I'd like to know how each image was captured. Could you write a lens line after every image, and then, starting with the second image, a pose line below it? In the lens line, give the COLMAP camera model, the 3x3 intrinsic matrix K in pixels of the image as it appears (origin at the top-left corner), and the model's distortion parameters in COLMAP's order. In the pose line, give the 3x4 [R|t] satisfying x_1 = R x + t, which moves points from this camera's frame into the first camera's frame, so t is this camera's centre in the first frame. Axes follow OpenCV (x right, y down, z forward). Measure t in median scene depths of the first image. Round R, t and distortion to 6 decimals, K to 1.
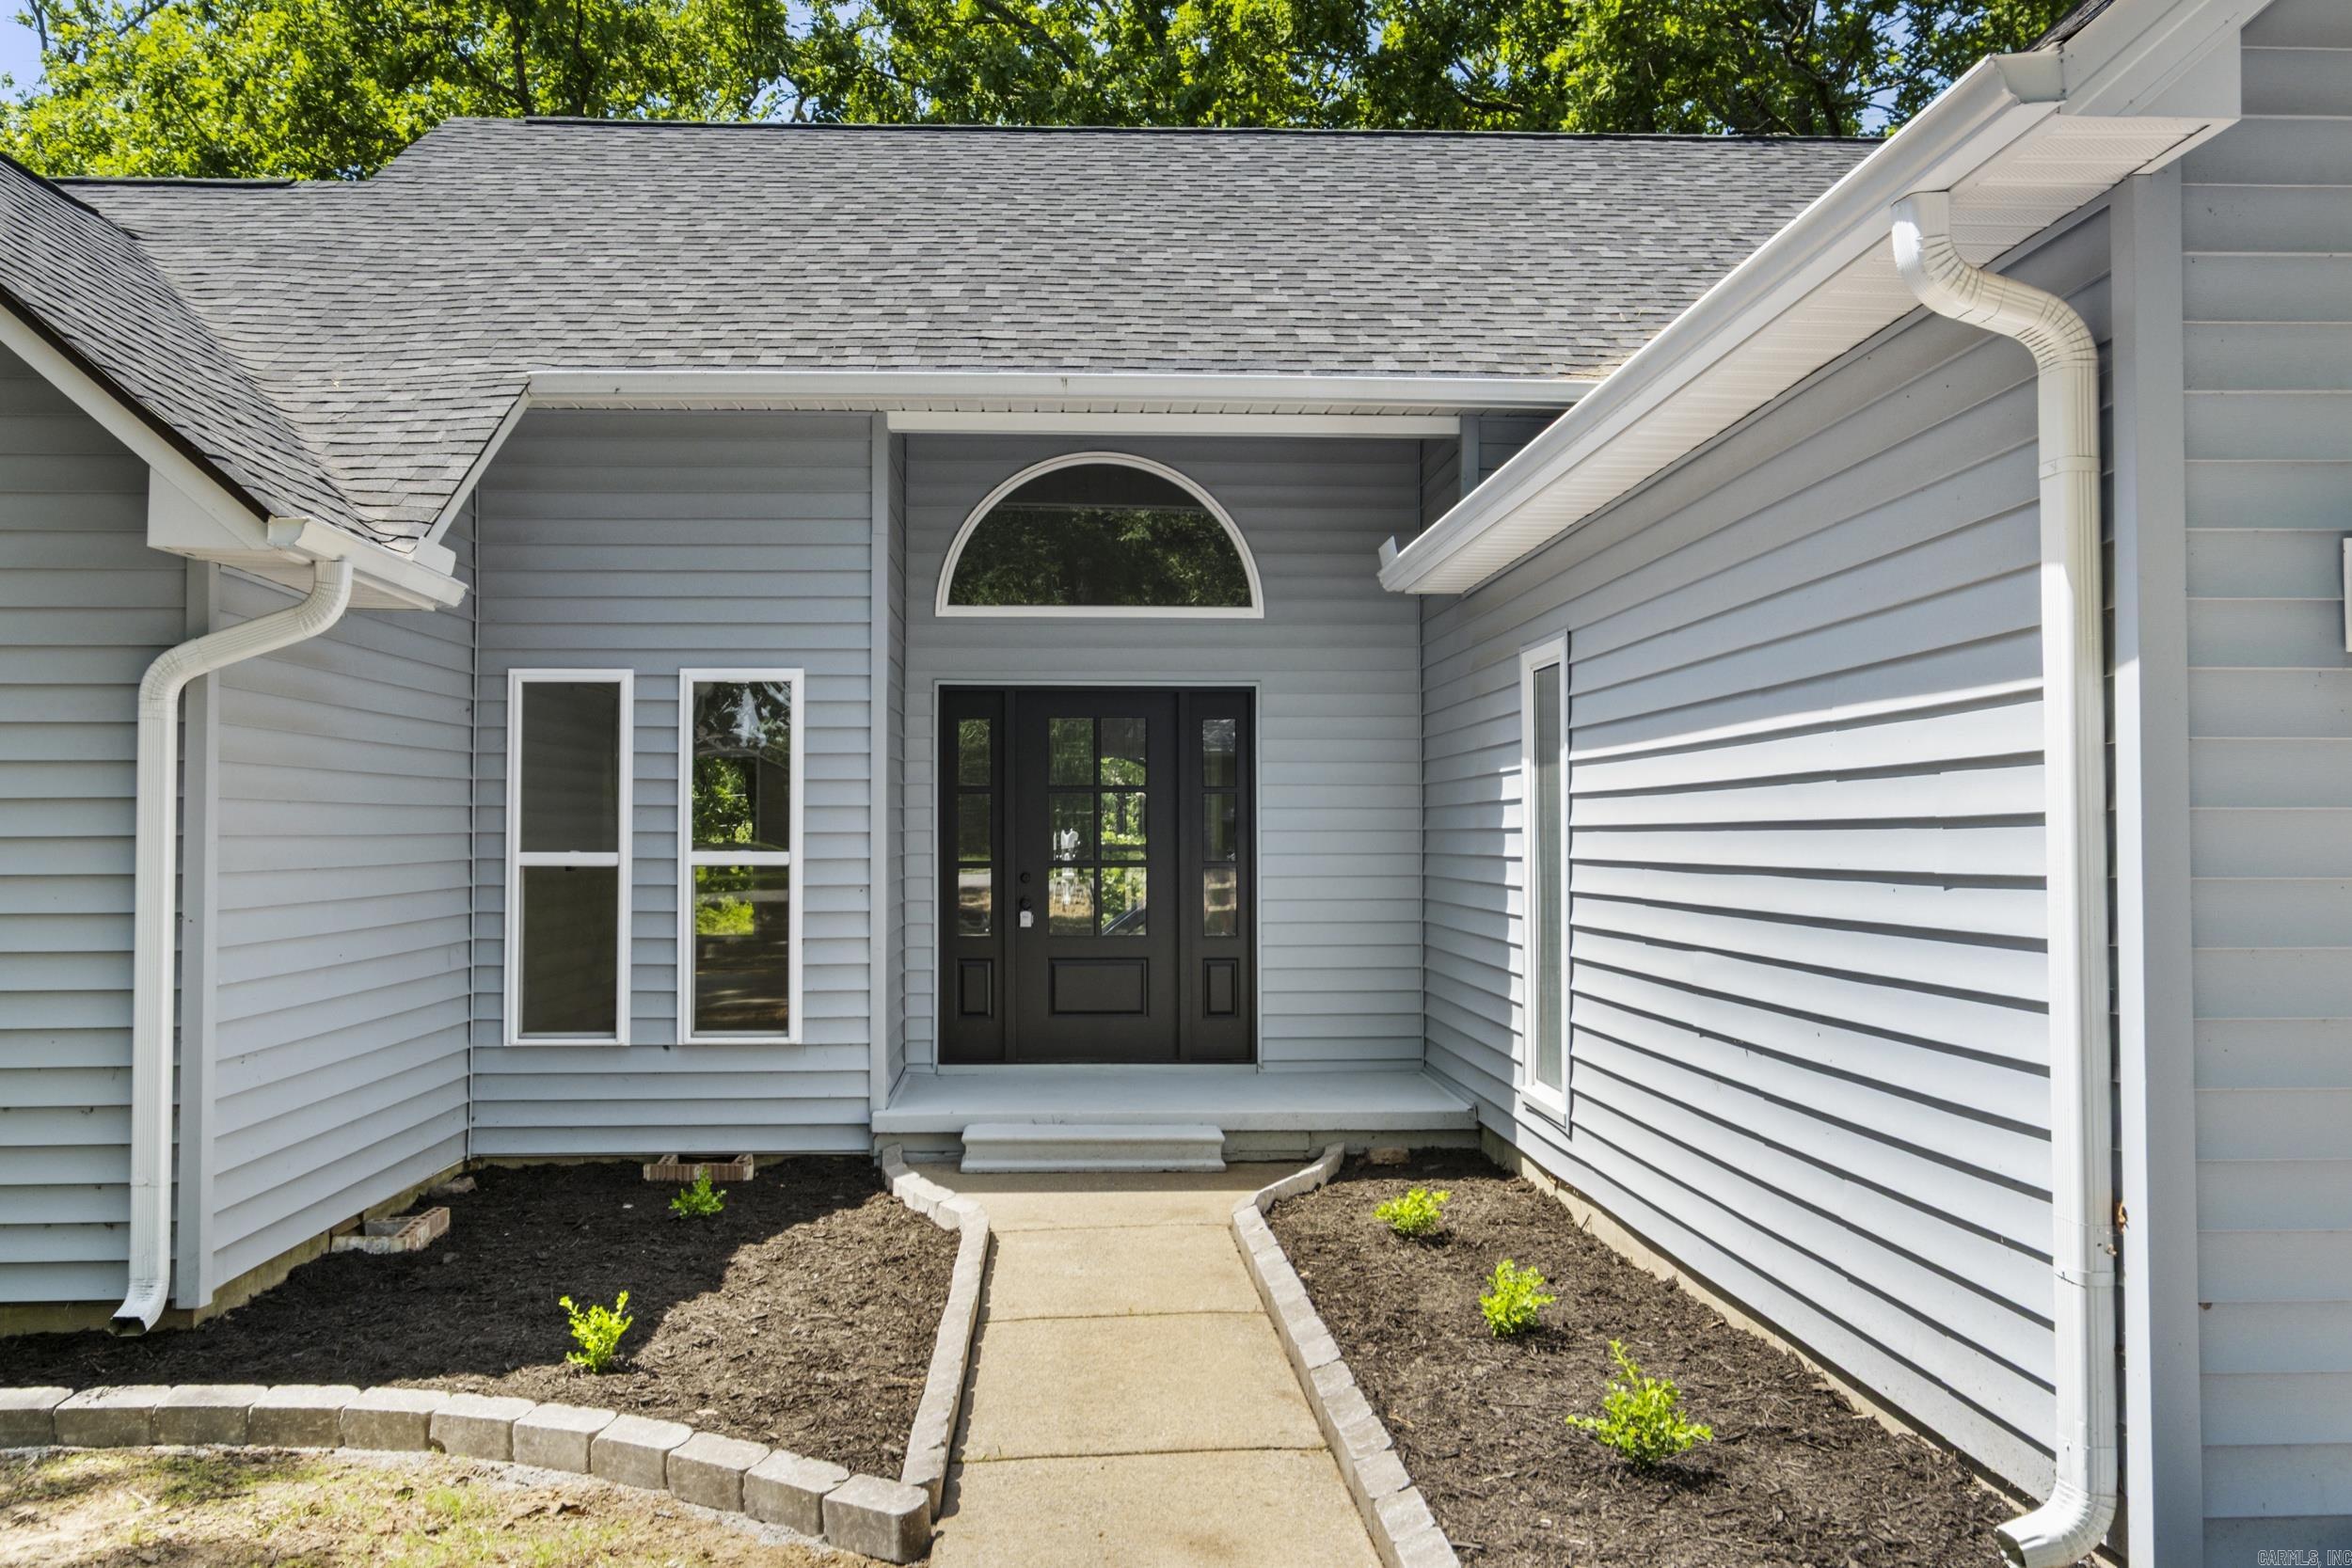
lens RADIAL K [[1880.5, 0, 1175.7], [0, 1880.5, 790.5], [0, 0, 1]] dist [-0.002475, -0.000800]
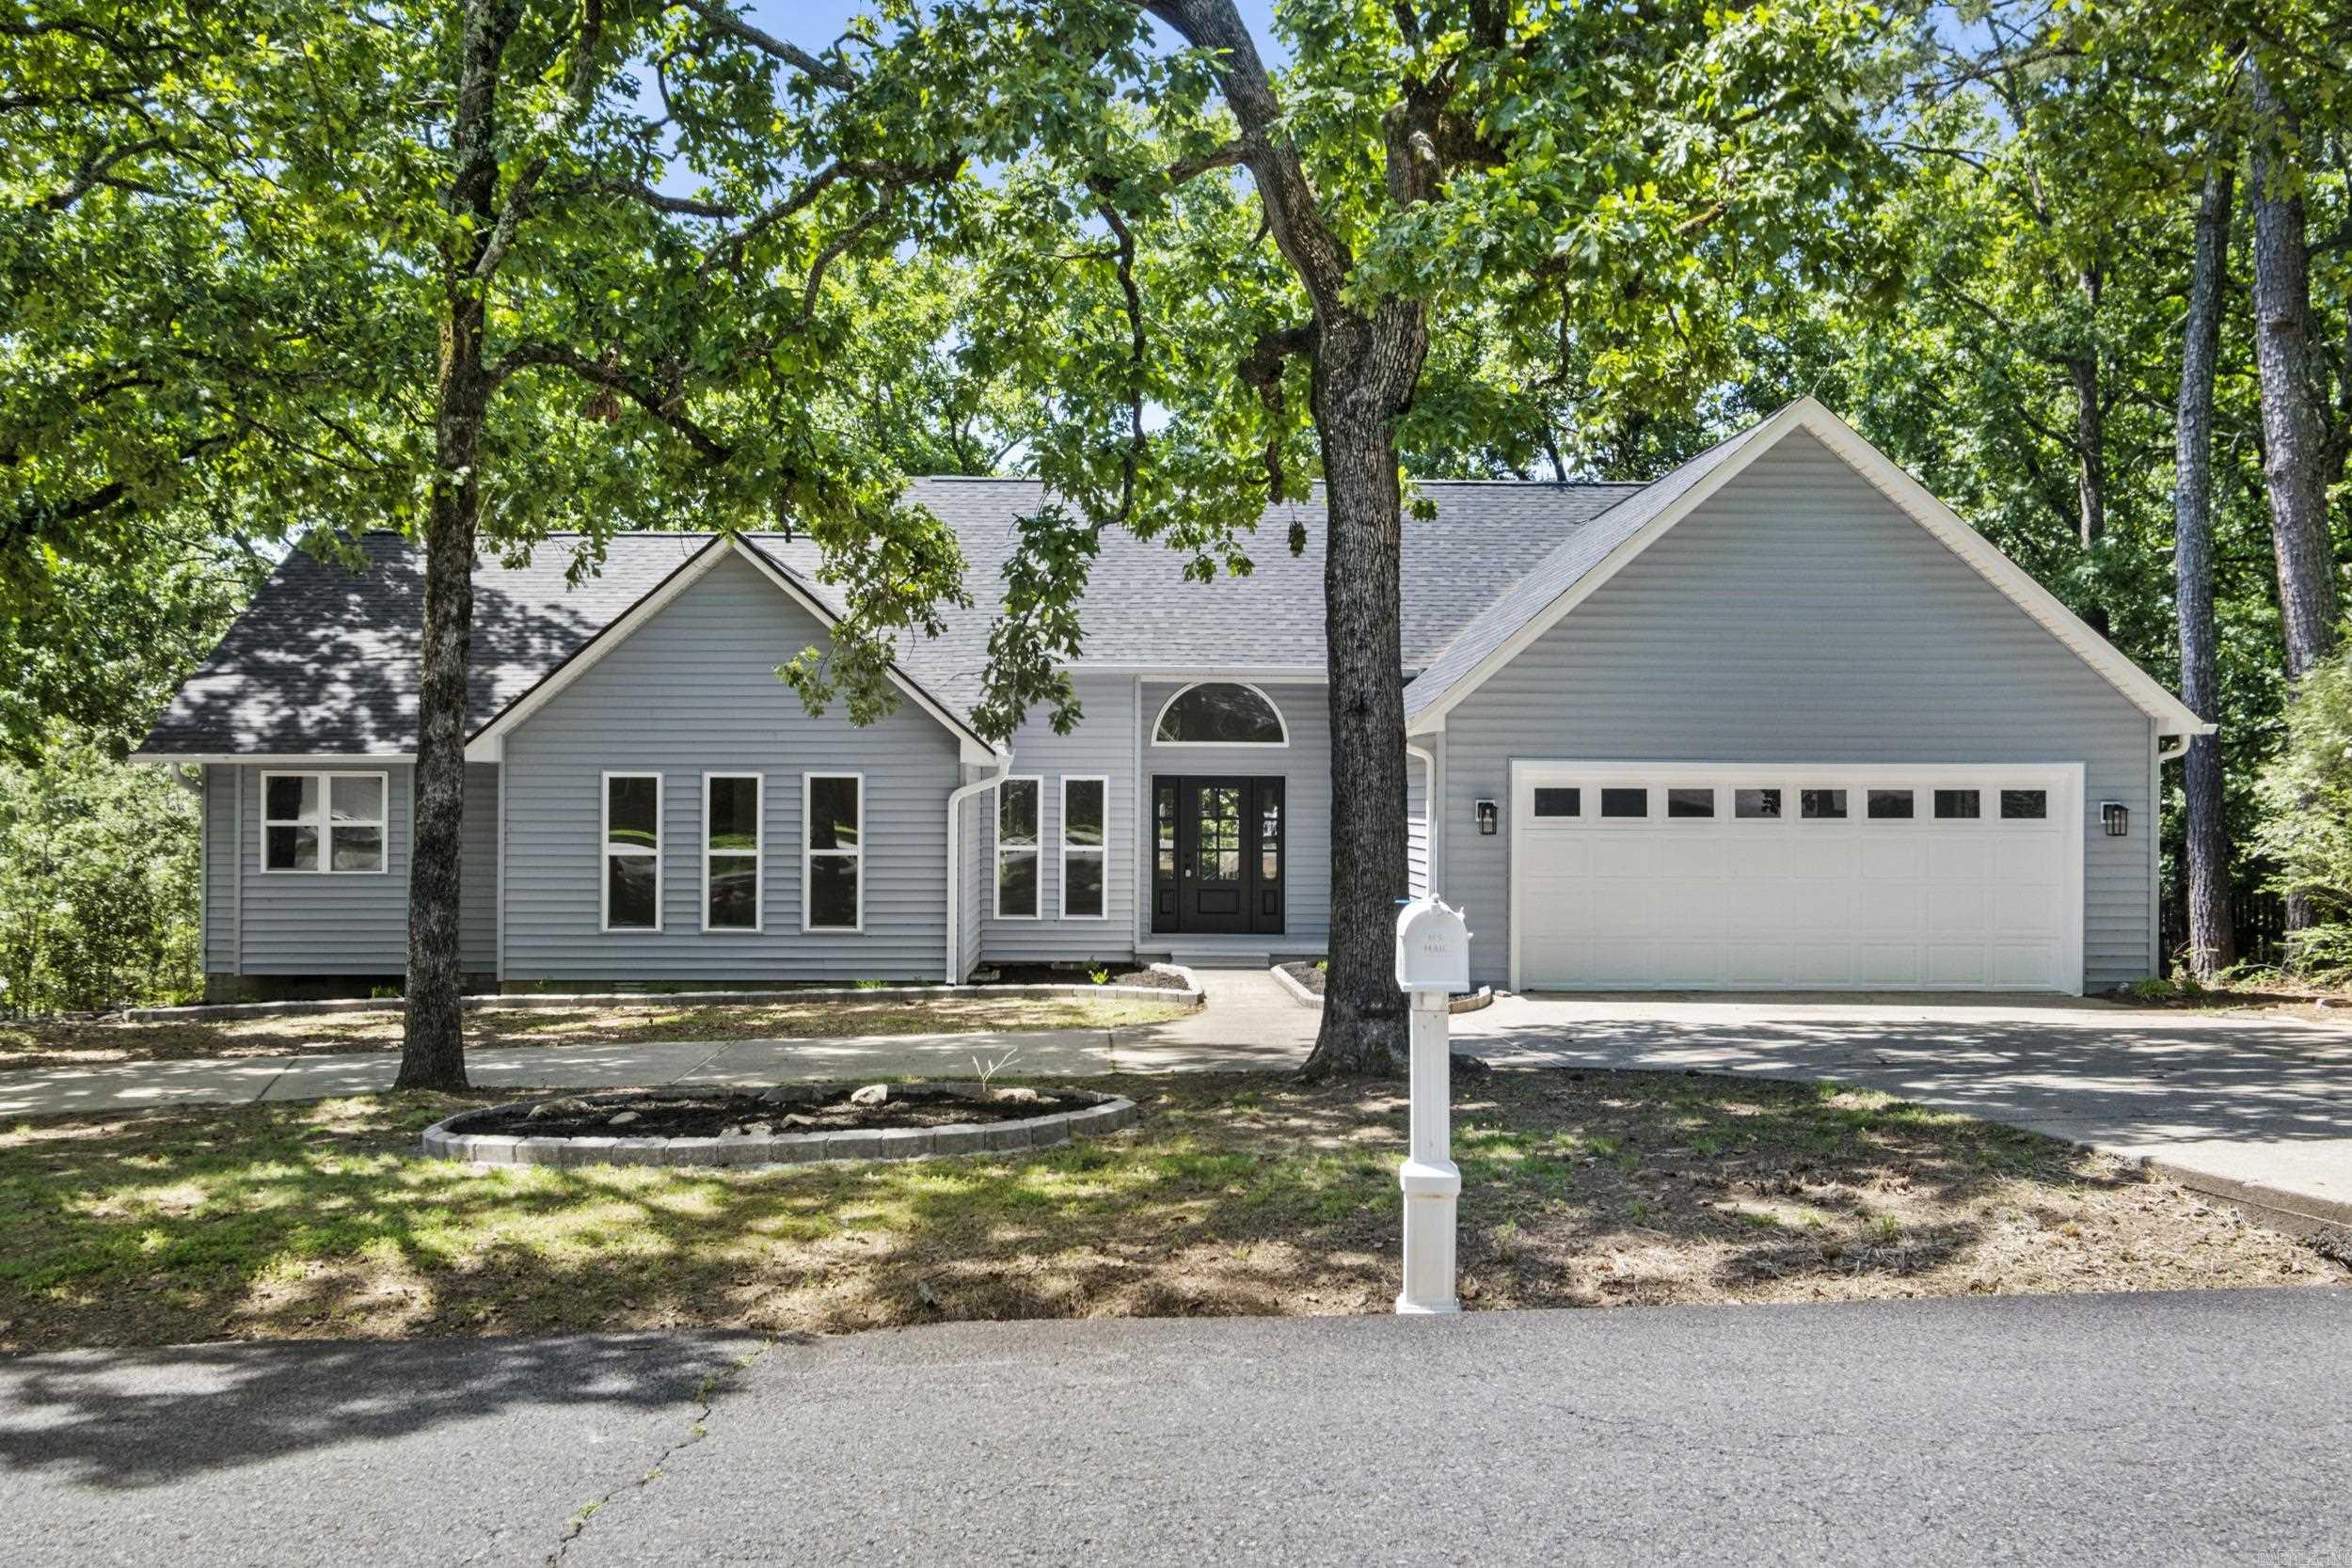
lens RADIAL K [[2219.8, 0, 1175.8], [0, 2219.8, 787.3], [0, 0, 1]] dist [0.007348, 0.000000]
pose [[0.999582, 0.007689, -0.027870, -0.017634], [-0.007009, 0.999677, 0.024425, -0.110613], [0.028049, -0.024219, 0.999313, -1.832200]]
